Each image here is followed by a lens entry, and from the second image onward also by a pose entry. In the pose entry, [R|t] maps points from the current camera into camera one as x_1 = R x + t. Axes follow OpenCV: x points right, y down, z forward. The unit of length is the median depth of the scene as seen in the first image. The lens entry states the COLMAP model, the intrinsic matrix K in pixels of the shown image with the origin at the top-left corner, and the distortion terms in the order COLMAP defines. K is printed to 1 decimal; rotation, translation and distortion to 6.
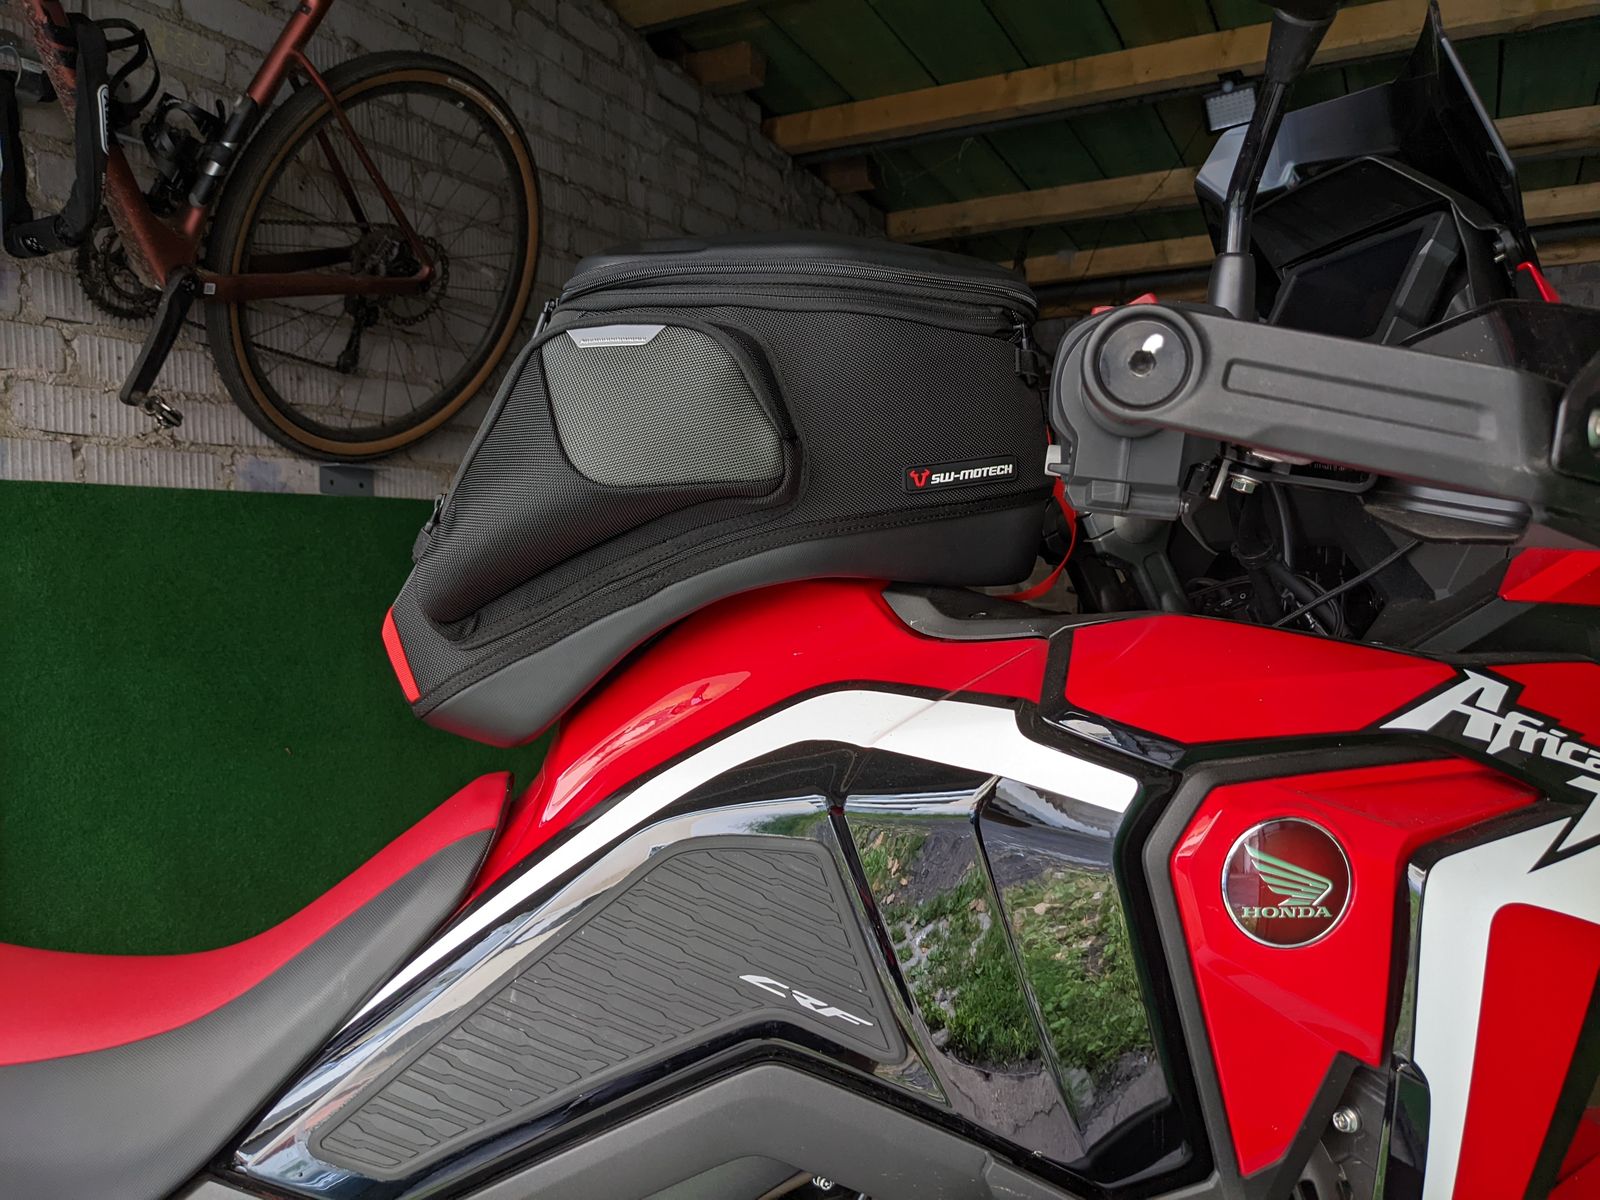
lens RADIAL K [[1296.2, 0, 797.5], [0, 1296.2, 631.2], [0, 0, 1]] dist [0.043808, -0.078749]
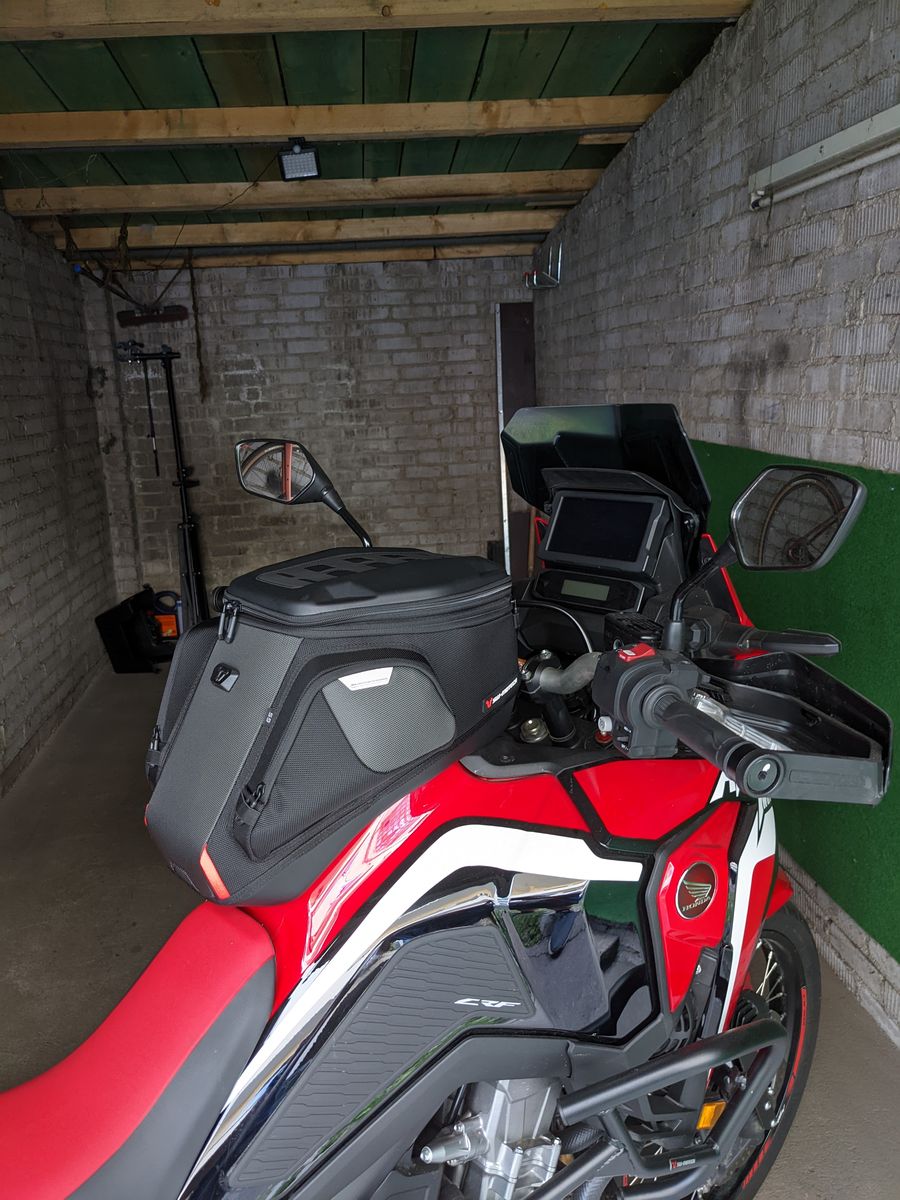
lens RADIAL K [[972.2, 0, 450.0], [0, 972.2, 600.0], [0, 0, 1]] dist [0.043808, -0.078749]
pose [[0.844946, -0.137593, 0.516850, -0.136263], [0.057398, 0.984090, 0.168145, -0.105574], [-0.531762, -0.112408, 0.839400, -0.021225]]
